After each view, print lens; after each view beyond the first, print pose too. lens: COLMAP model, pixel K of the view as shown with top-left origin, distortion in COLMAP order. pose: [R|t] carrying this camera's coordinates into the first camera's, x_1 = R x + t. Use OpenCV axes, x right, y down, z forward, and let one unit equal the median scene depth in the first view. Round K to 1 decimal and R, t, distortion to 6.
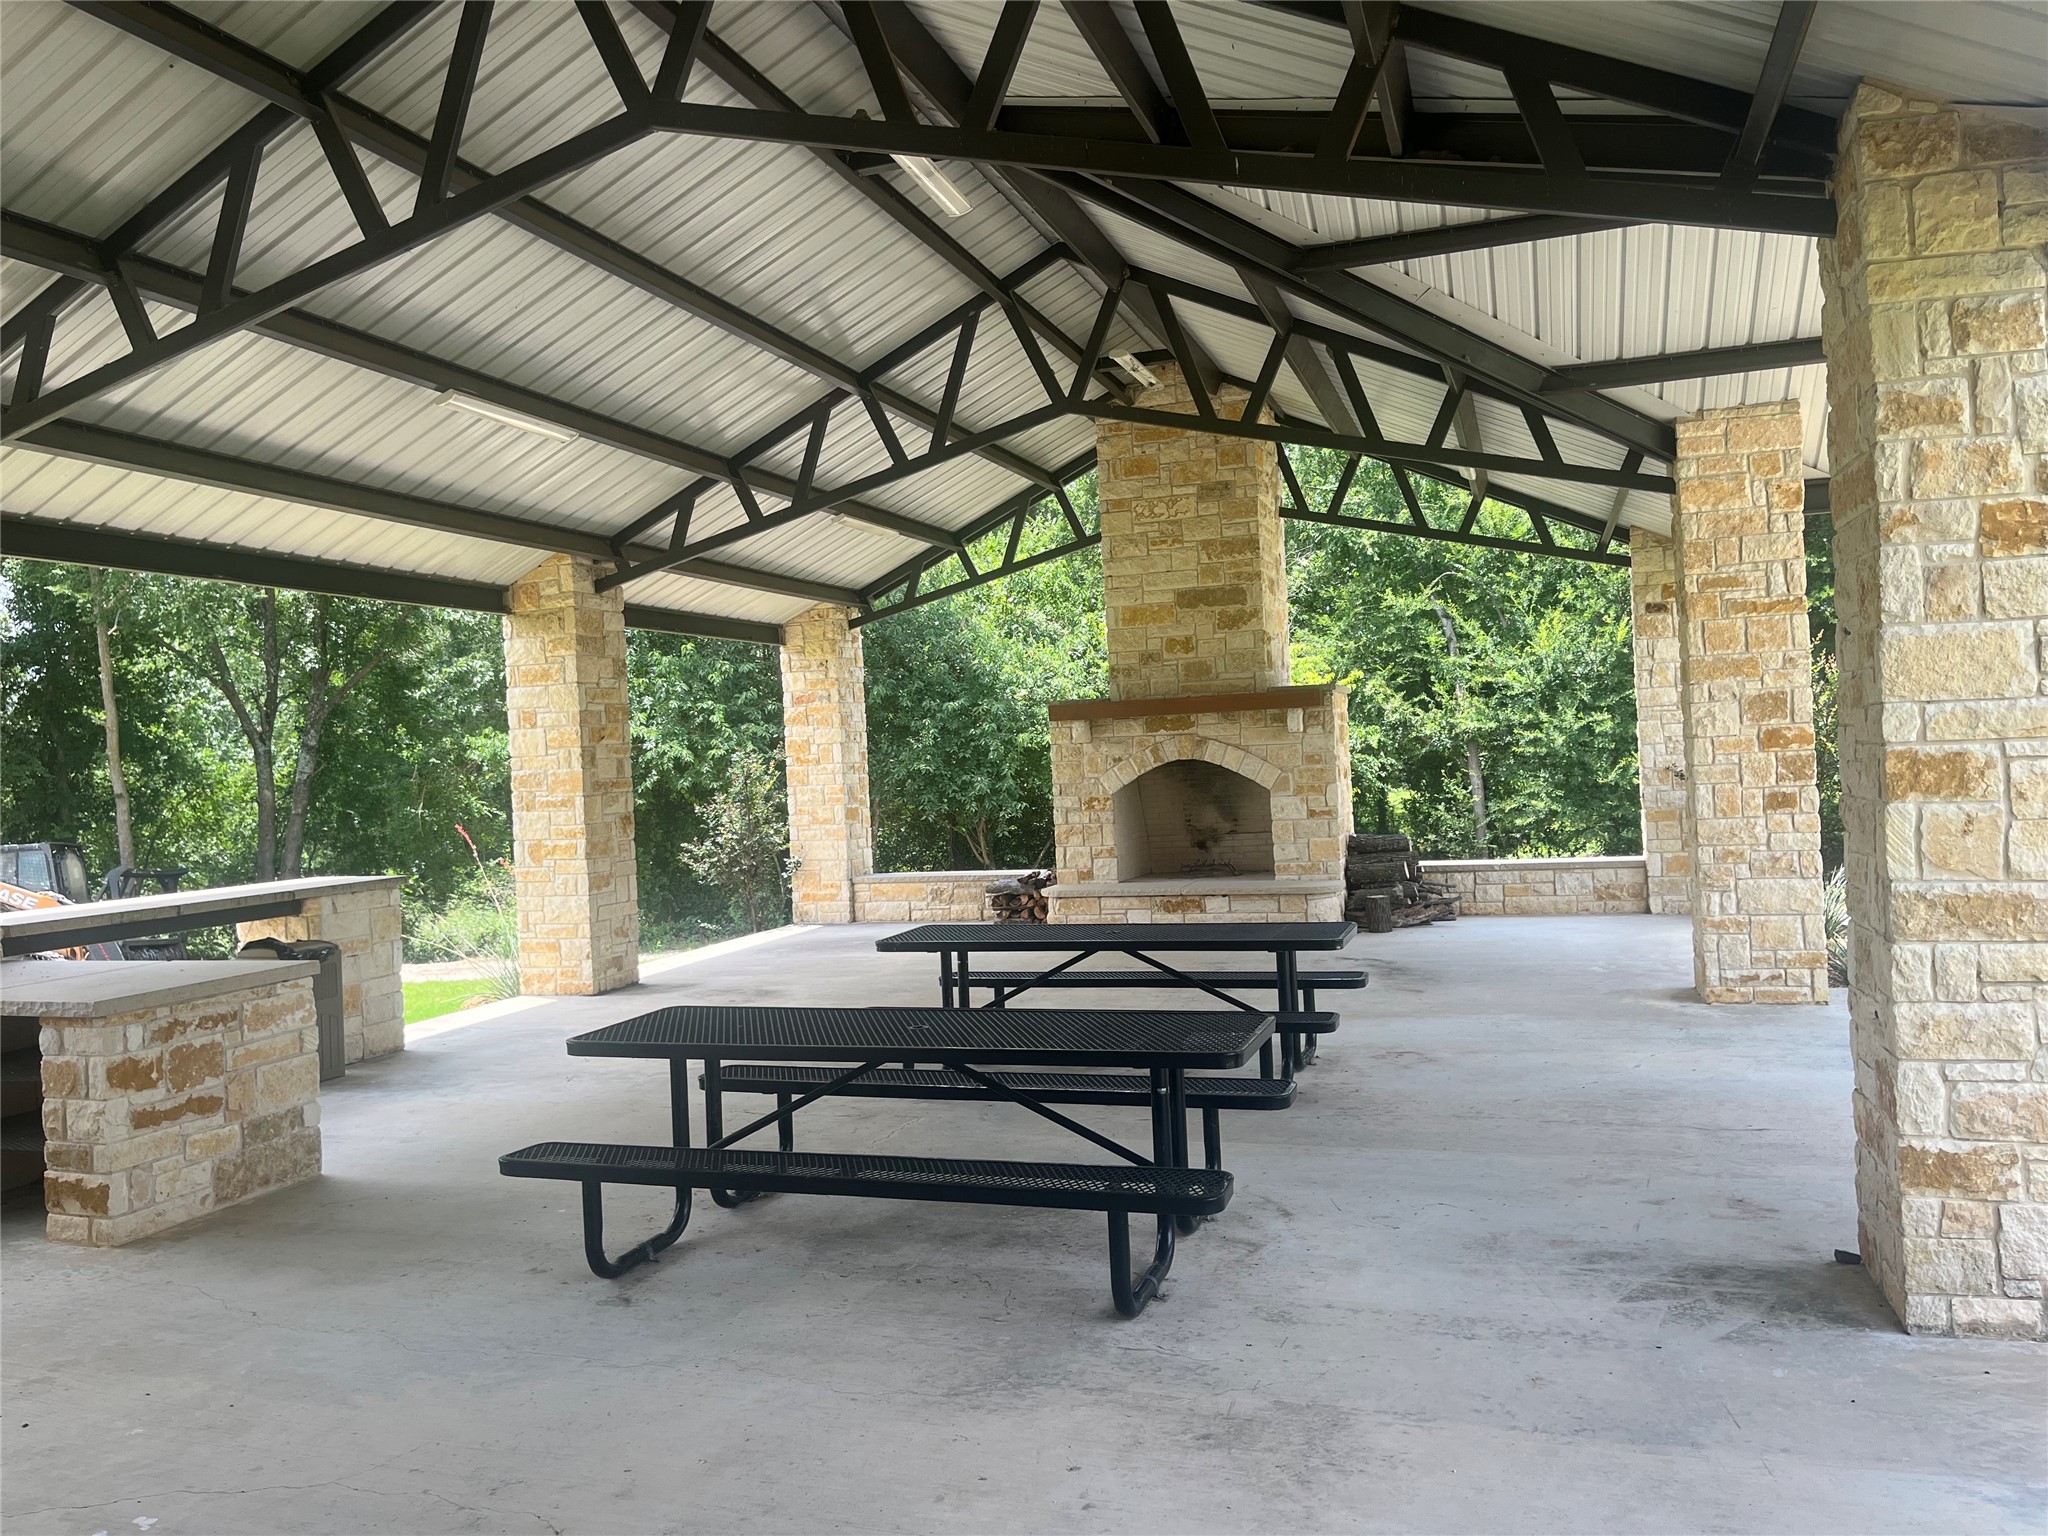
lens RADIAL K [[1558.4, 0, 1014.3], [0, 1558.4, 754.4], [0, 0, 1]] dist [0.083506, -0.111519]
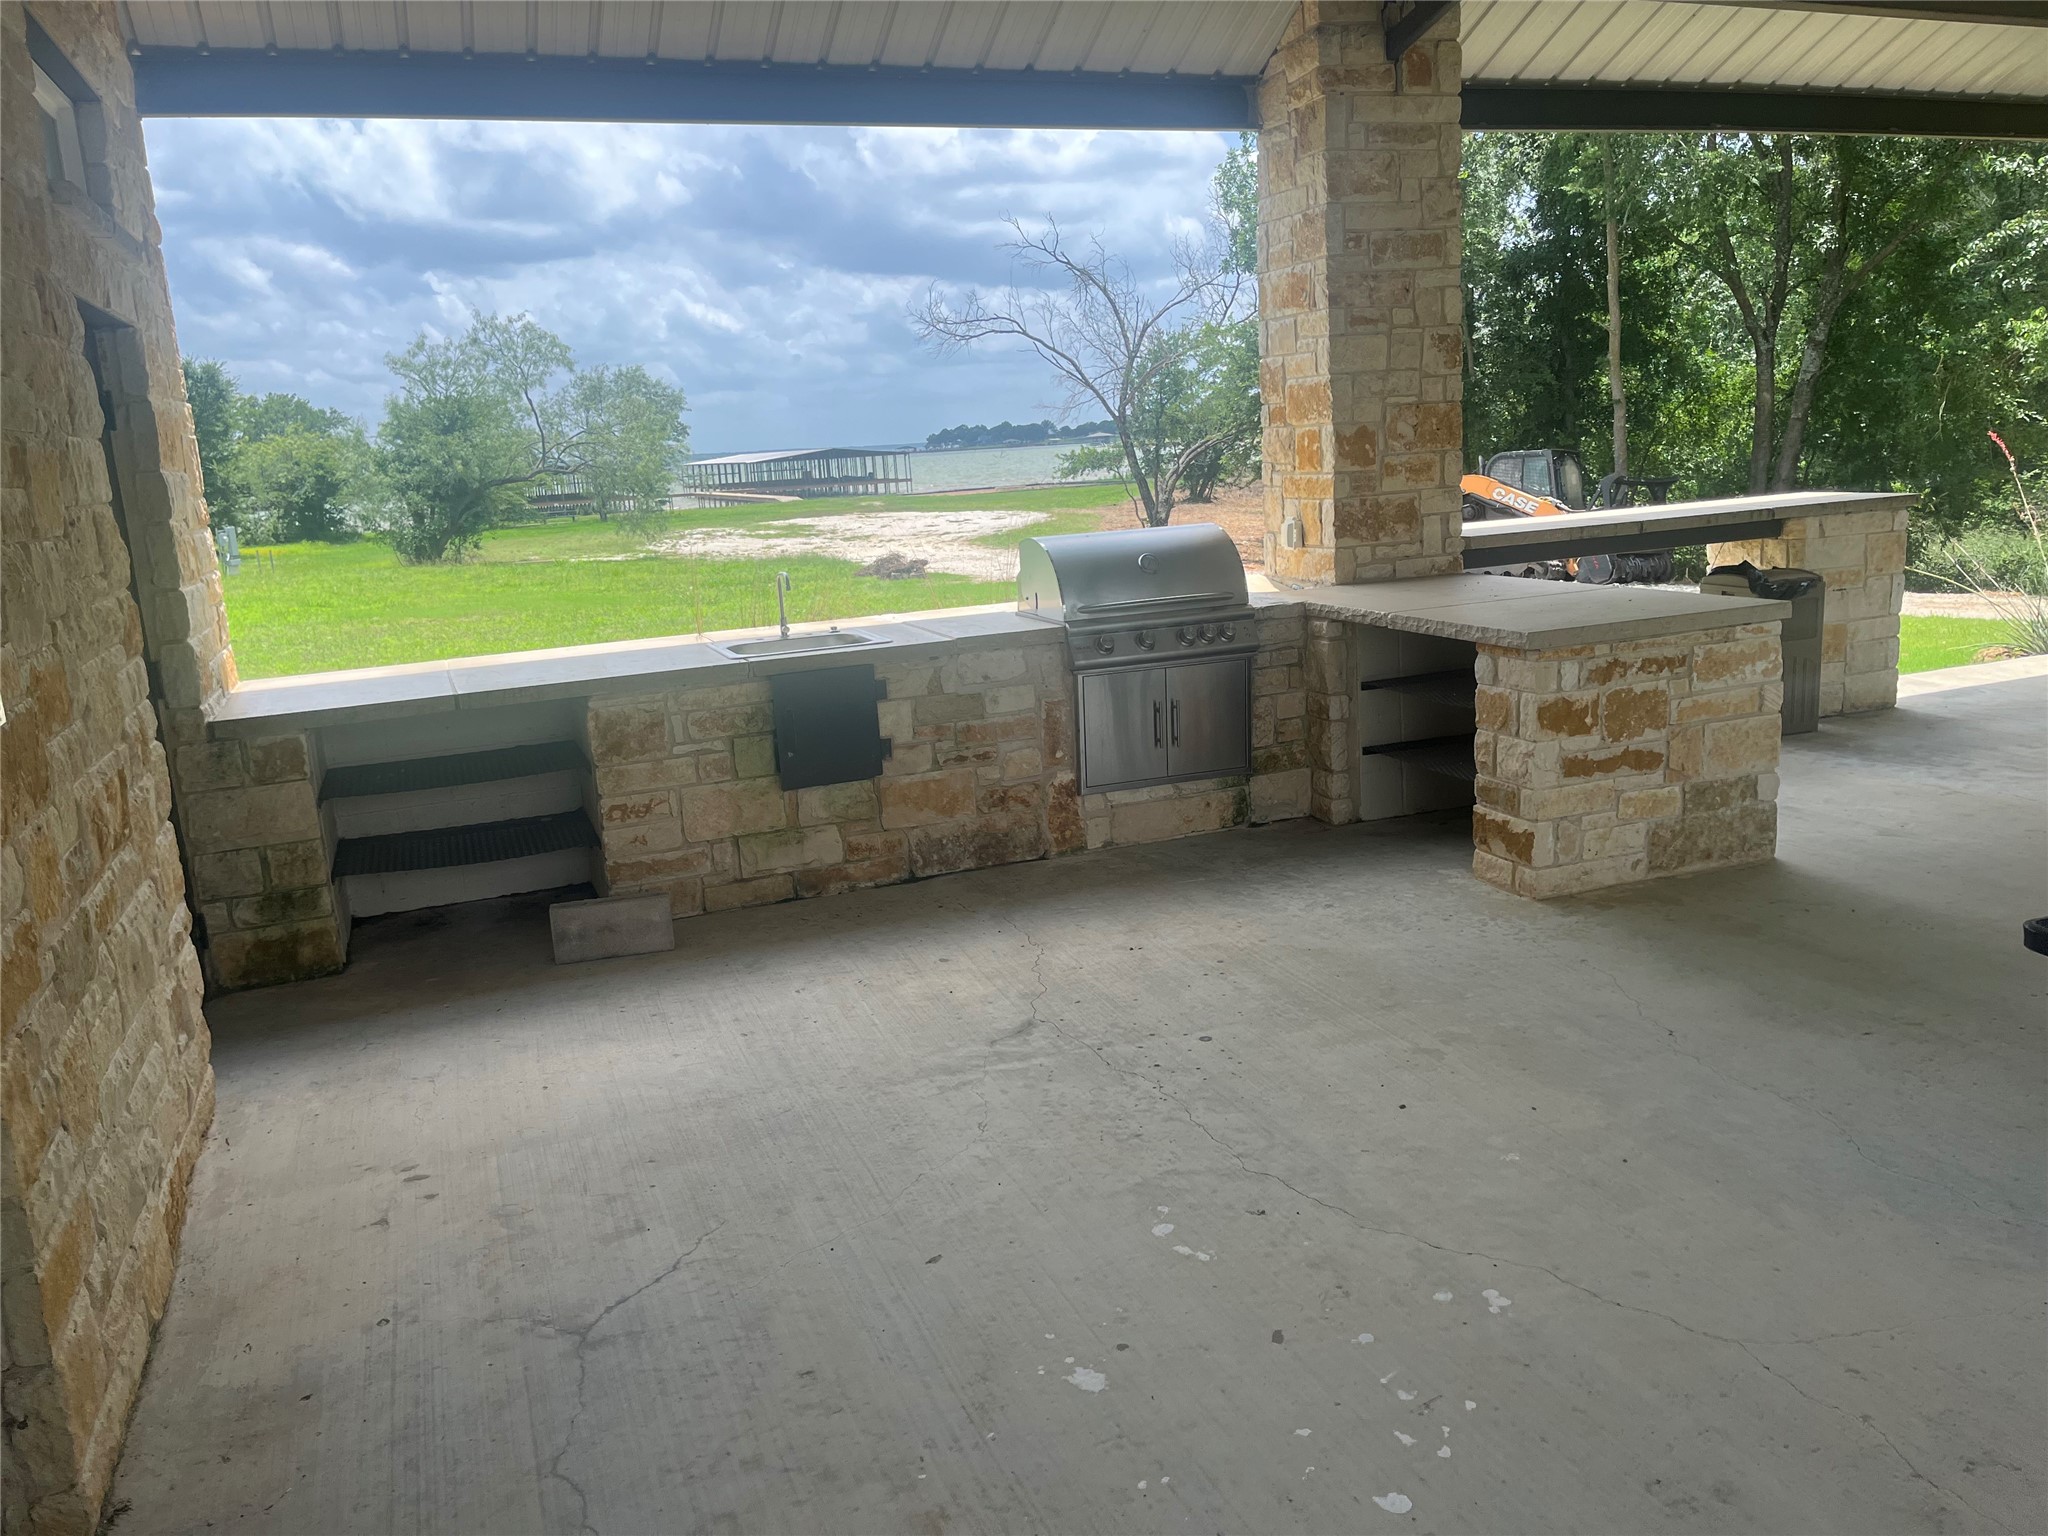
lens RADIAL K [[1558.4, 0, 1014.3], [0, 1558.4, 754.4], [0, 0, 1]] dist [0.083506, -0.111519]
pose [[0.637028, 0.153965, -0.755308, -0.065000], [0.034906, 0.973083, 0.227797, 0.008318], [0.770050, -0.171478, 0.614507, 0.167351]]
